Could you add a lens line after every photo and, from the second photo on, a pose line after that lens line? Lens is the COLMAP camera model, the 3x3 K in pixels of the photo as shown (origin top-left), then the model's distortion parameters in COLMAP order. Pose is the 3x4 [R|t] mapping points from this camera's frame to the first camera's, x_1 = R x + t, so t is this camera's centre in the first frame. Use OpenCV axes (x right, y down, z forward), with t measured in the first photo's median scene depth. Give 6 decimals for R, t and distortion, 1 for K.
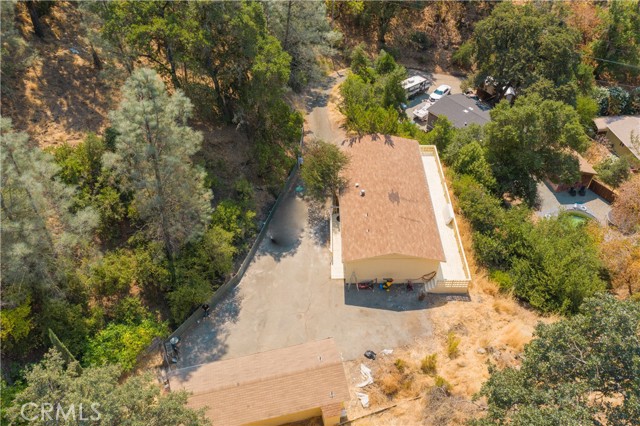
lens RADIAL K [[503.6, 0, 322.9], [0, 503.6, 211.3], [0, 0, 1]] dist [-0.006947, 0.008042]
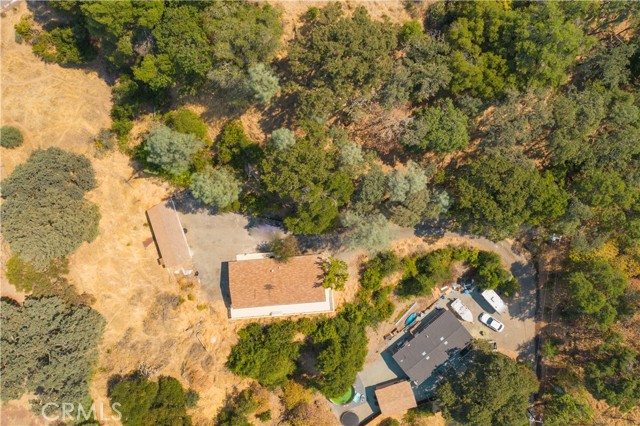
lens RADIAL K [[503.6, 0, 321.3], [0, 503.6, 209.9], [0, 0, 1]] dist [-0.006947, 0.008042]
pose [[0.084806, 0.995600, 0.039866, -0.223156], [-0.677200, 0.028243, 0.735257, -1.654780], [0.730896, -0.089352, 0.676615, -0.150194]]
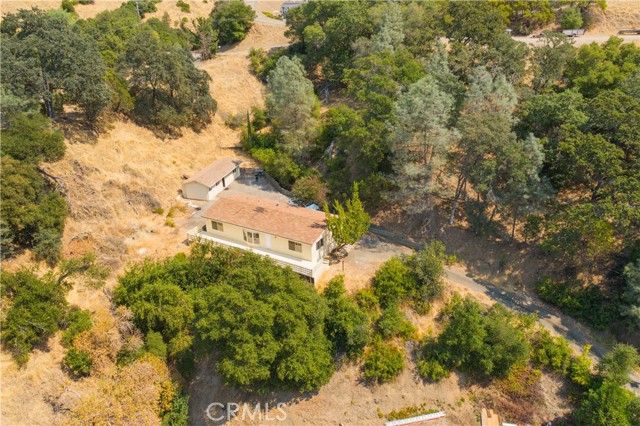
lens RADIAL K [[503.6, 0, 321.1], [0, 503.6, 213.0], [0, 0, 1]] dist [-0.006947, 0.008042]
pose [[-0.497301, 0.384902, -0.777523, 1.189128], [-0.583497, 0.514842, 0.628068, -1.038069], [0.642046, 0.766021, -0.031442, 1.192240]]
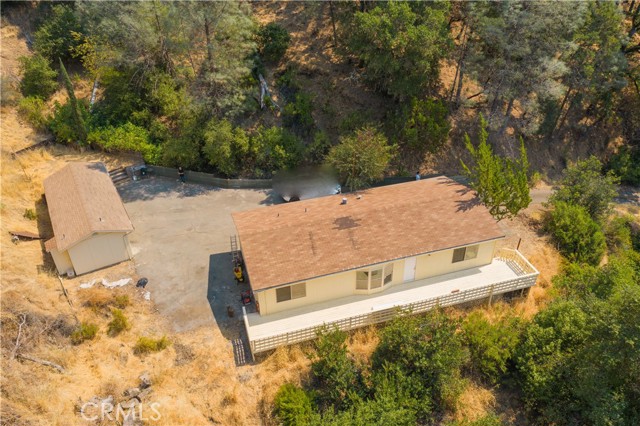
lens RADIAL K [[503.6, 0, 323.2], [0, 503.6, 214.5], [0, 0, 1]] dist [-0.006947, 0.008042]
pose [[0.292741, 0.541408, -0.788150, 0.713636], [-0.654384, 0.714436, 0.247715, -0.199699], [0.697197, 0.443236, 0.563434, 0.579211]]
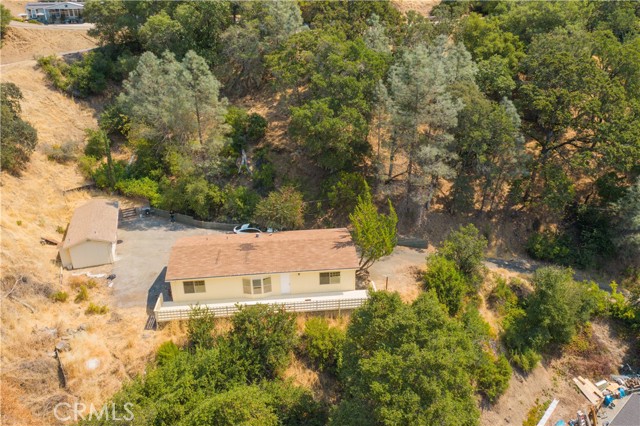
lens RADIAL K [[503.6, 0, 321.1], [0, 503.6, 214.1], [0, 0, 1]] dist [-0.006947, 0.008042]
pose [[0.095447, 0.402274, -0.910530, 1.082166], [-0.679106, 0.695099, 0.235908, -0.426187], [0.727809, 0.595830, 0.339532, 0.742393]]
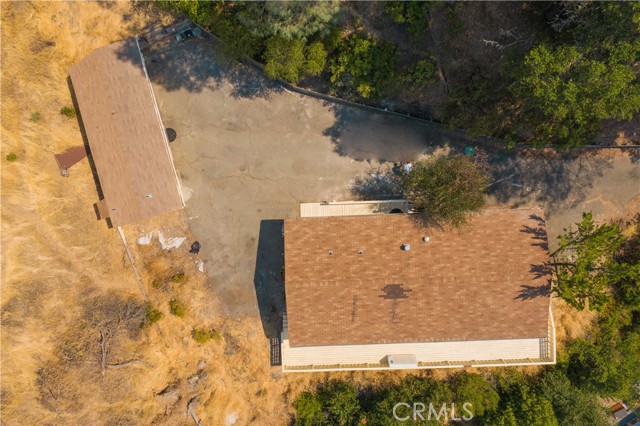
lens RADIAL K [[503.6, 0, 319.1], [0, 503.6, 211.7], [0, 0, 1]] dist [-0.006947, 0.008042]
pose [[0.037954, 0.997977, 0.051008, -0.009944], [-0.679216, -0.011676, 0.733845, -0.482801], [0.732956, -0.062497, 0.677399, 0.466118]]
